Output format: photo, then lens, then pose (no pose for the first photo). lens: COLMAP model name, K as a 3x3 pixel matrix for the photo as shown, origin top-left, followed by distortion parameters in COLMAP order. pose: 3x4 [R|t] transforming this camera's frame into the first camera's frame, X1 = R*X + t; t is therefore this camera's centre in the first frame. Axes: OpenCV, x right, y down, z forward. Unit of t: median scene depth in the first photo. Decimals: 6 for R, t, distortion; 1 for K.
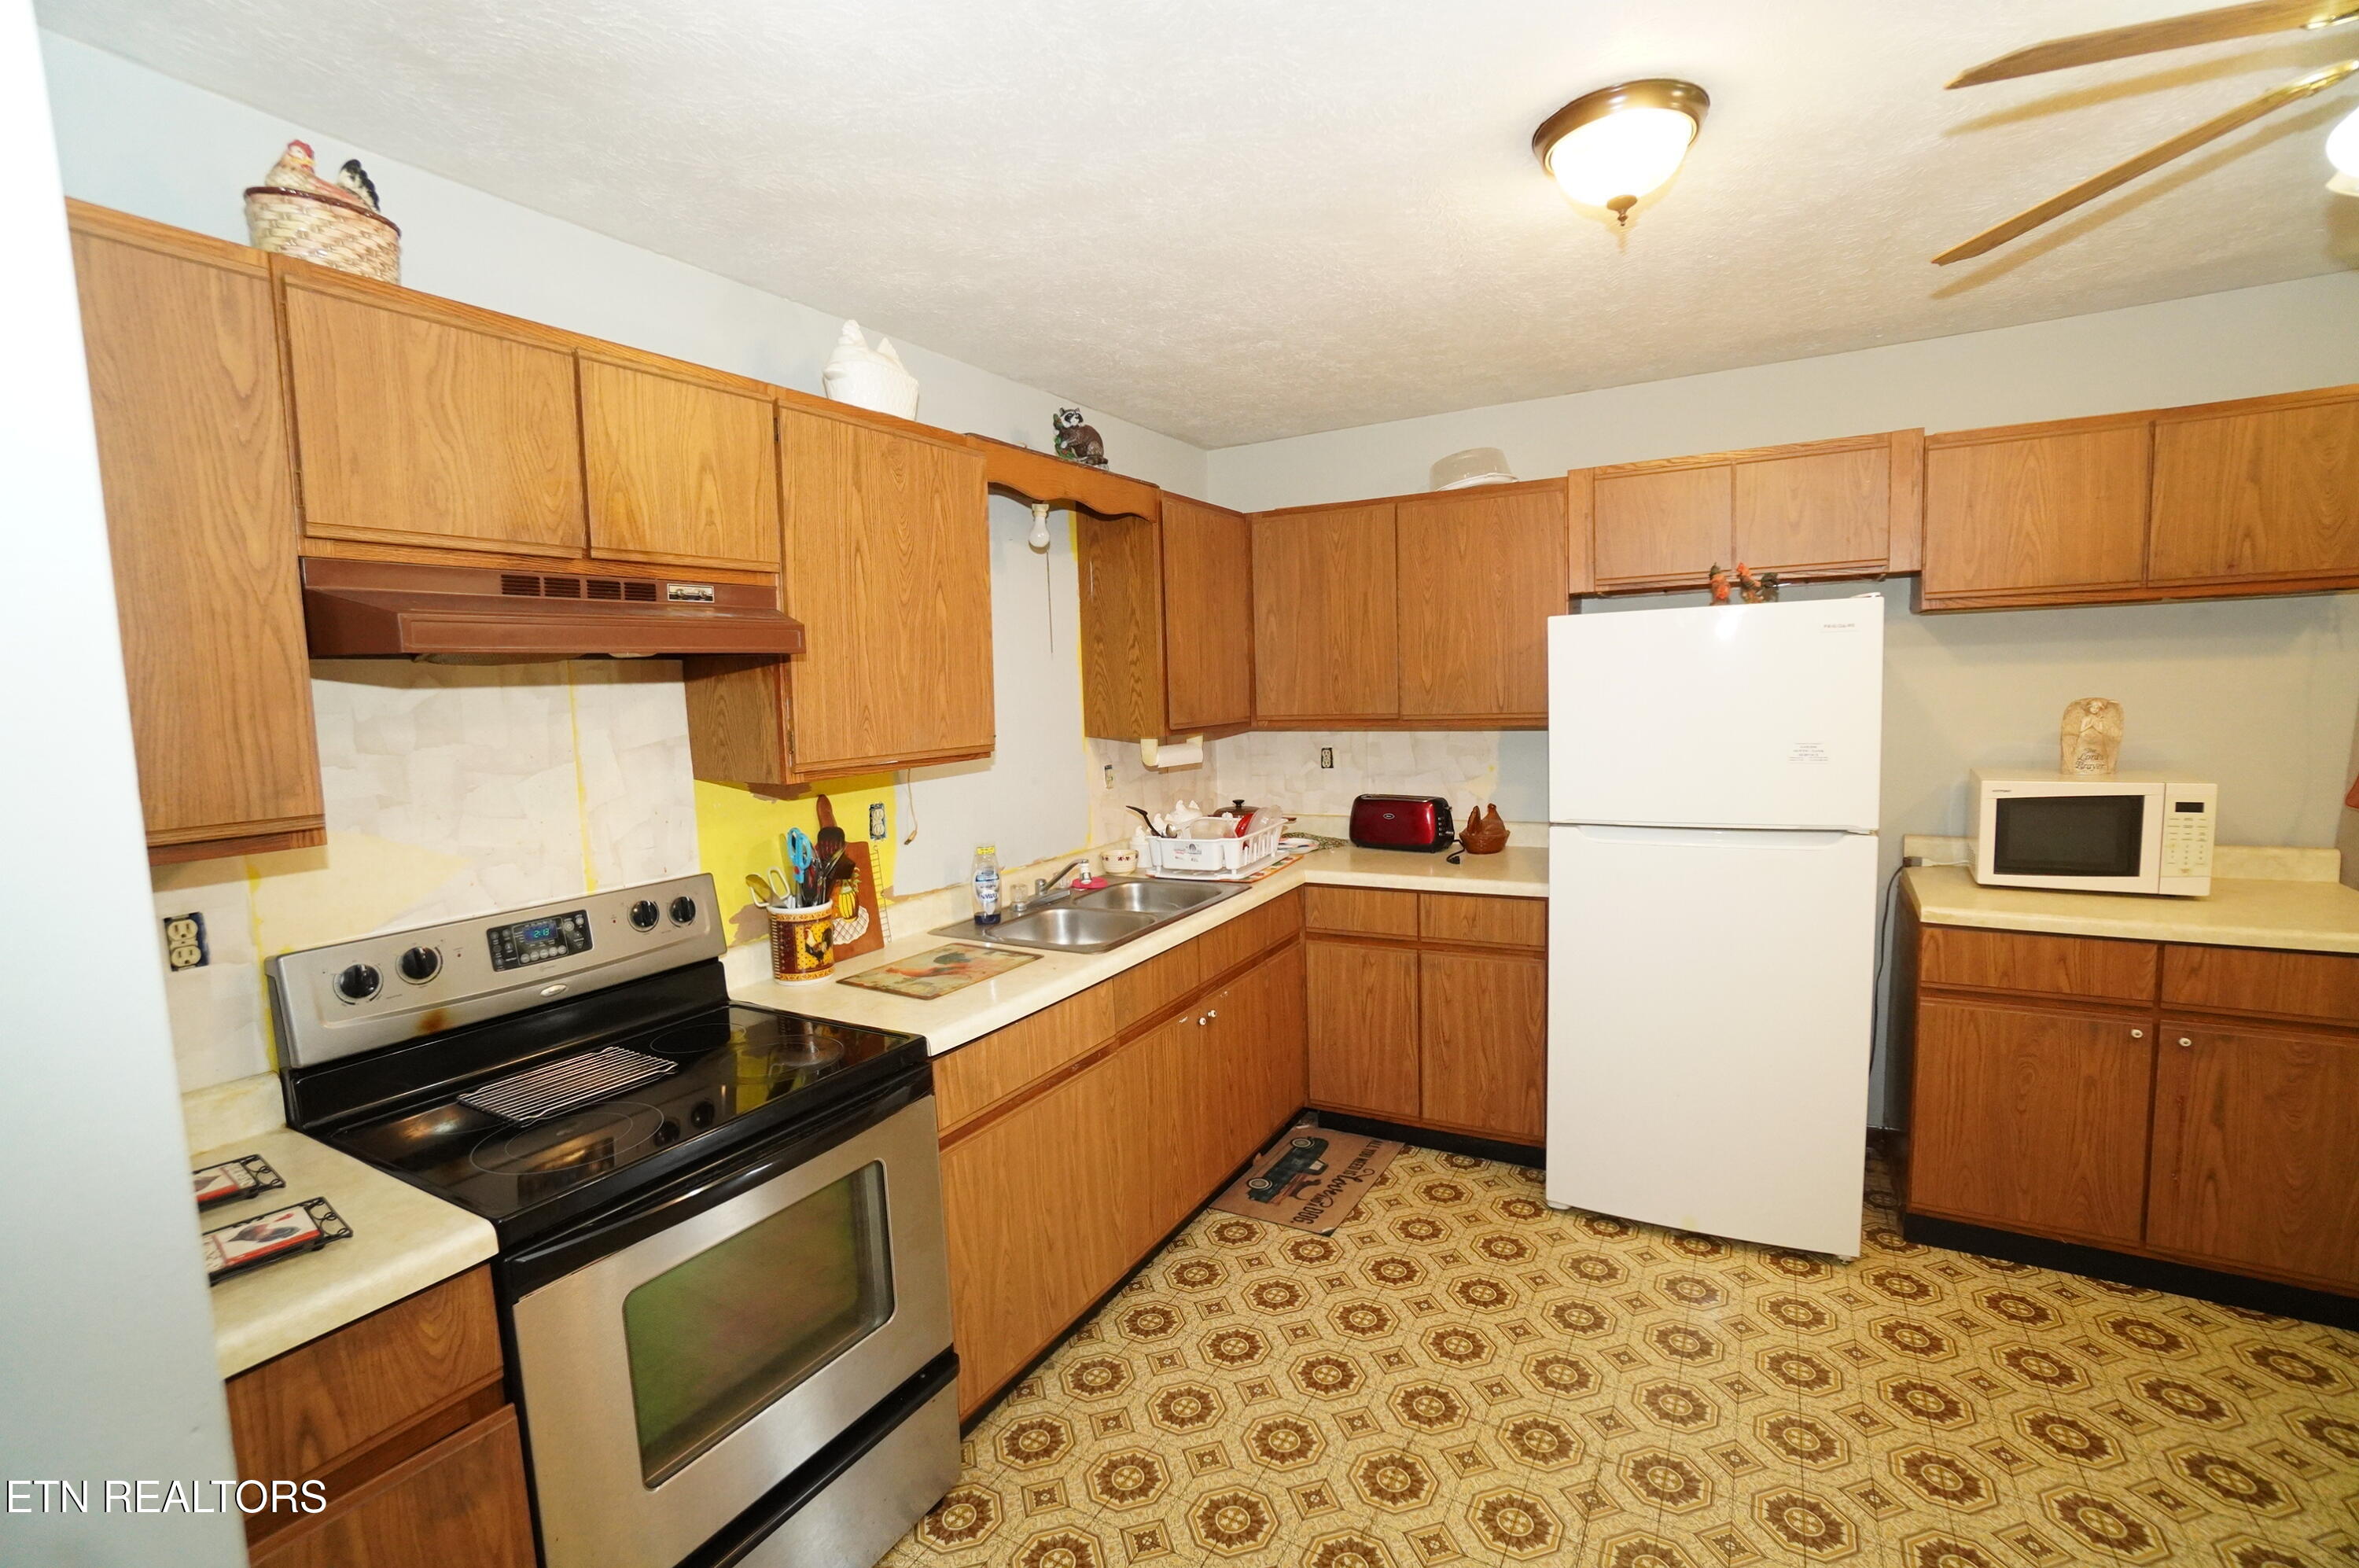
lens RADIAL K [[1009.9, 0, 1176.8], [0, 1009.9, 776.8], [0, 0, 1]] dist [-0.031348, 0.007543]
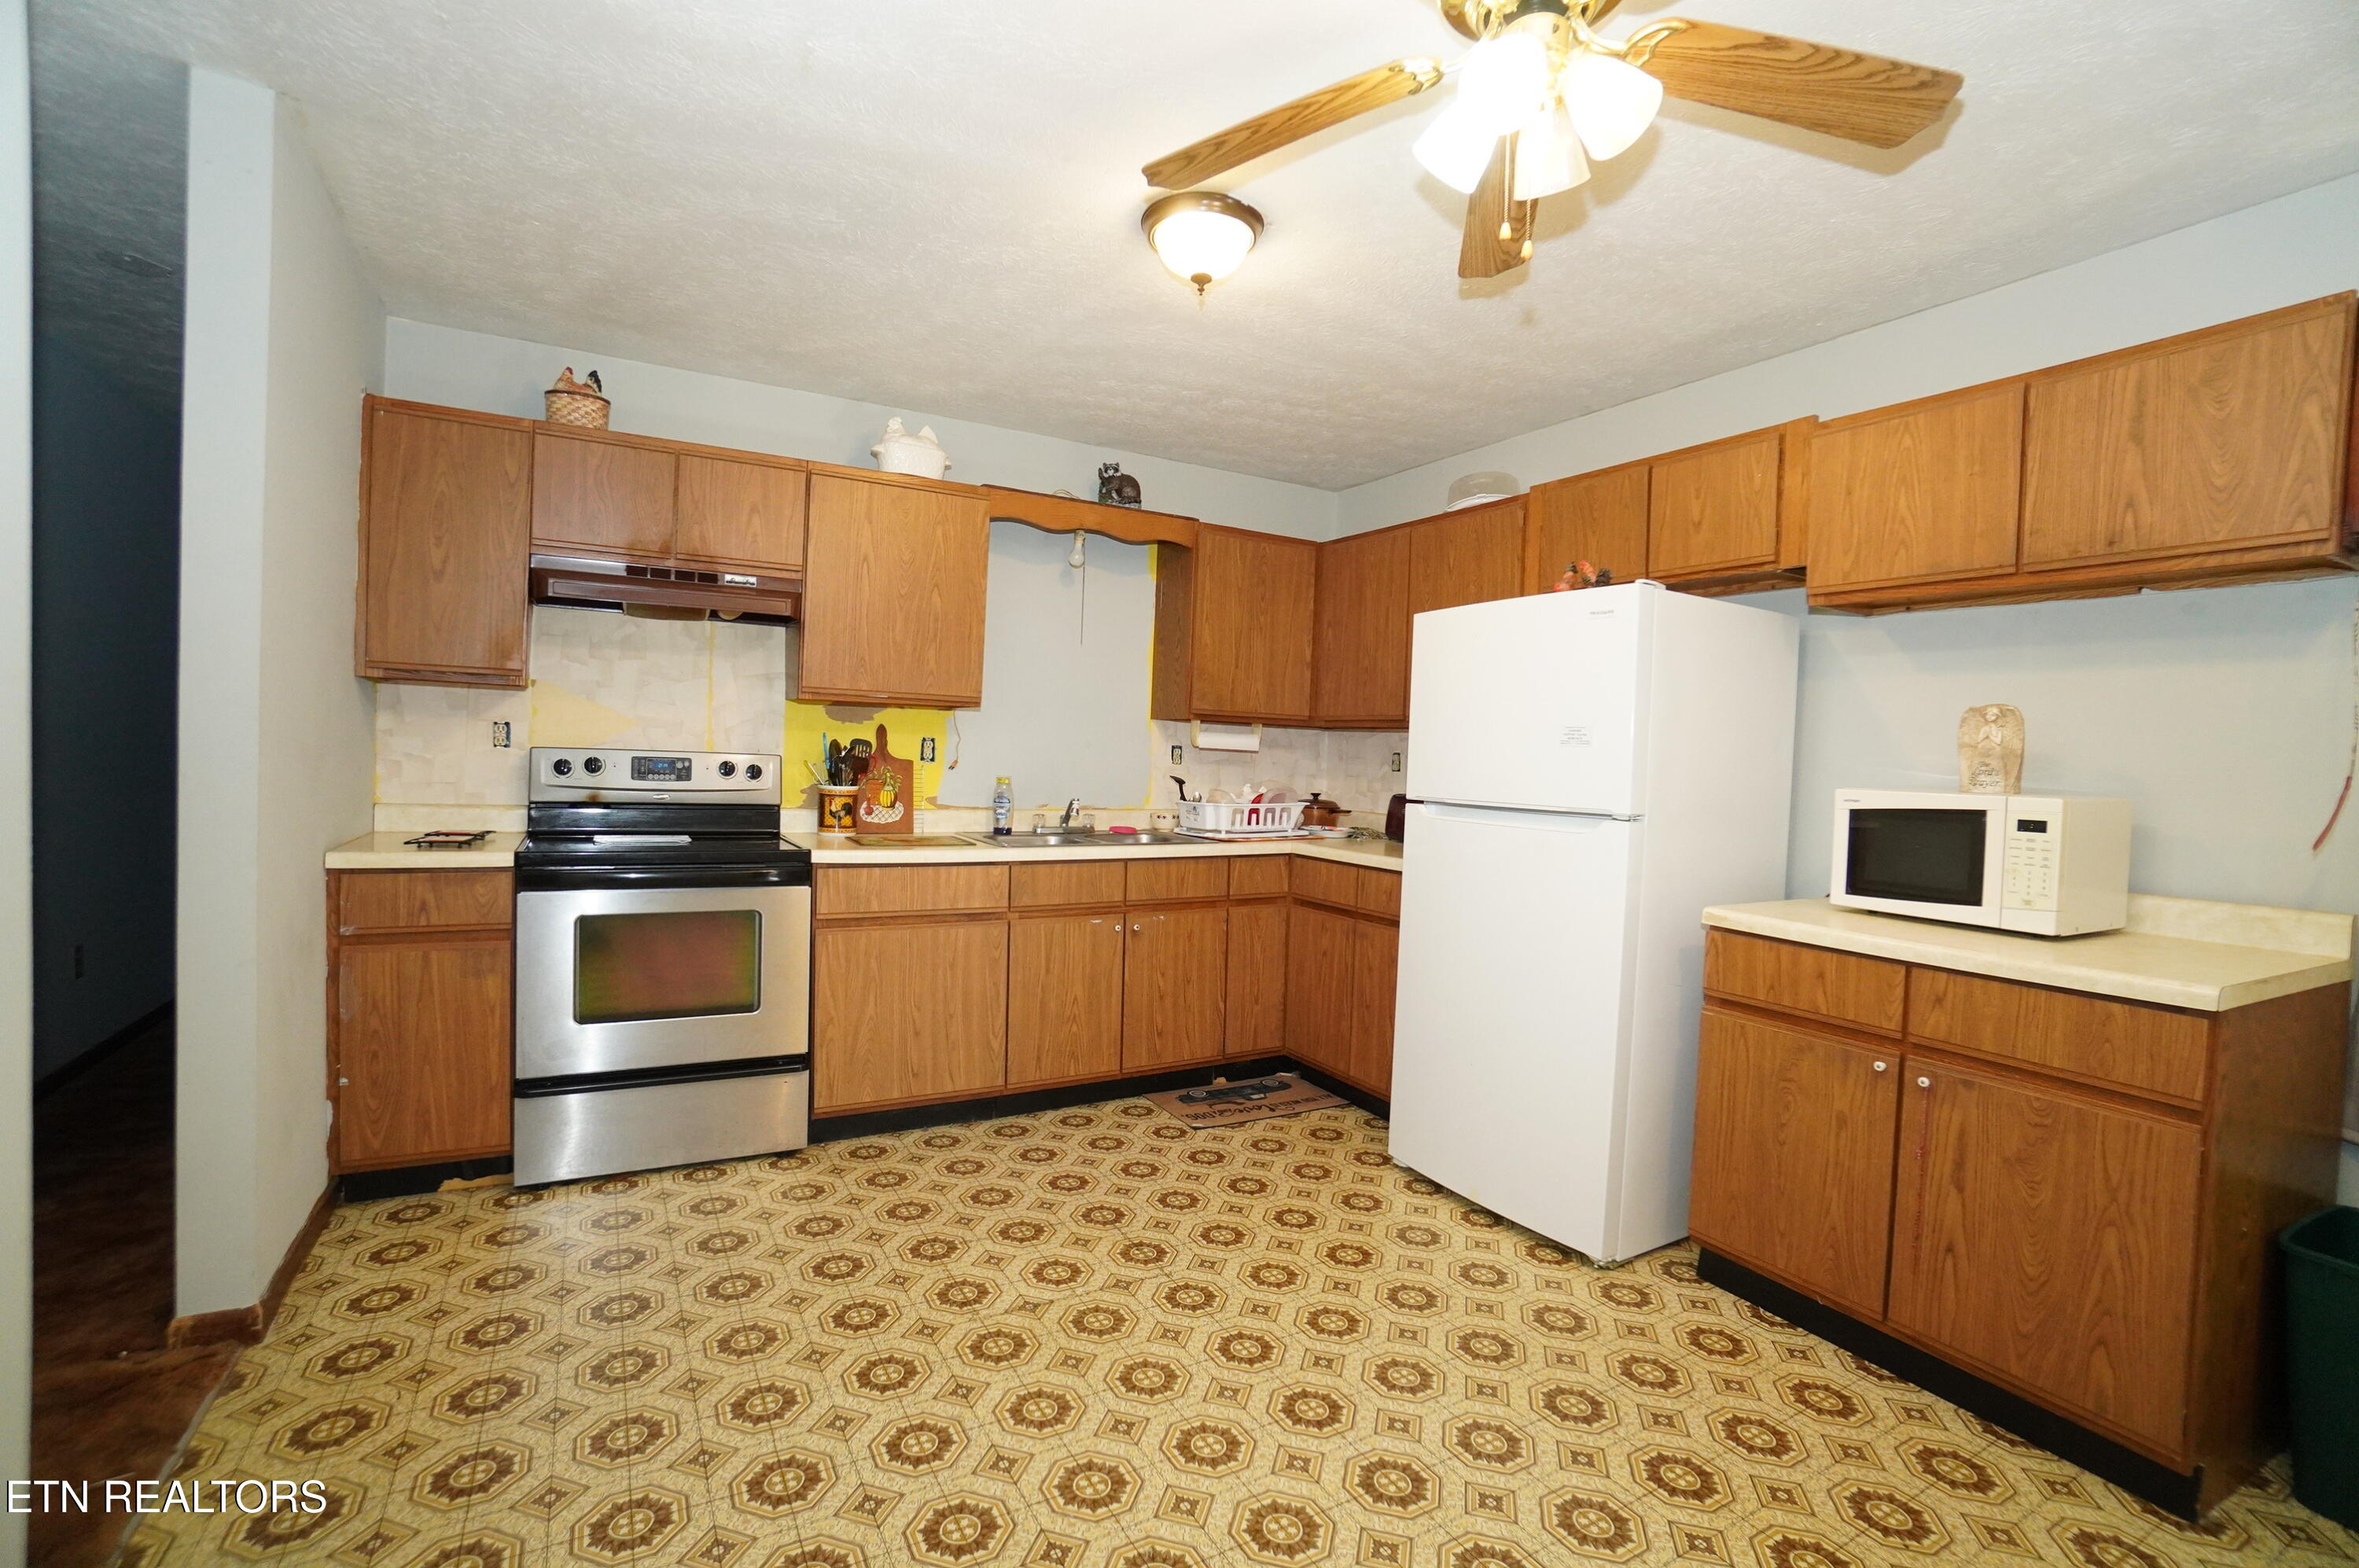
lens RADIAL K [[1009.9, 0, 1177.6], [0, 1009.9, 763.8], [0, 0, 1]] dist [-0.031348, 0.007543]
pose [[0.864913, 0.075504, -0.496211, 0.815884], [-0.111613, 0.992800, -0.043479, 0.096776], [0.489355, 0.092989, 0.867113, -0.097080]]
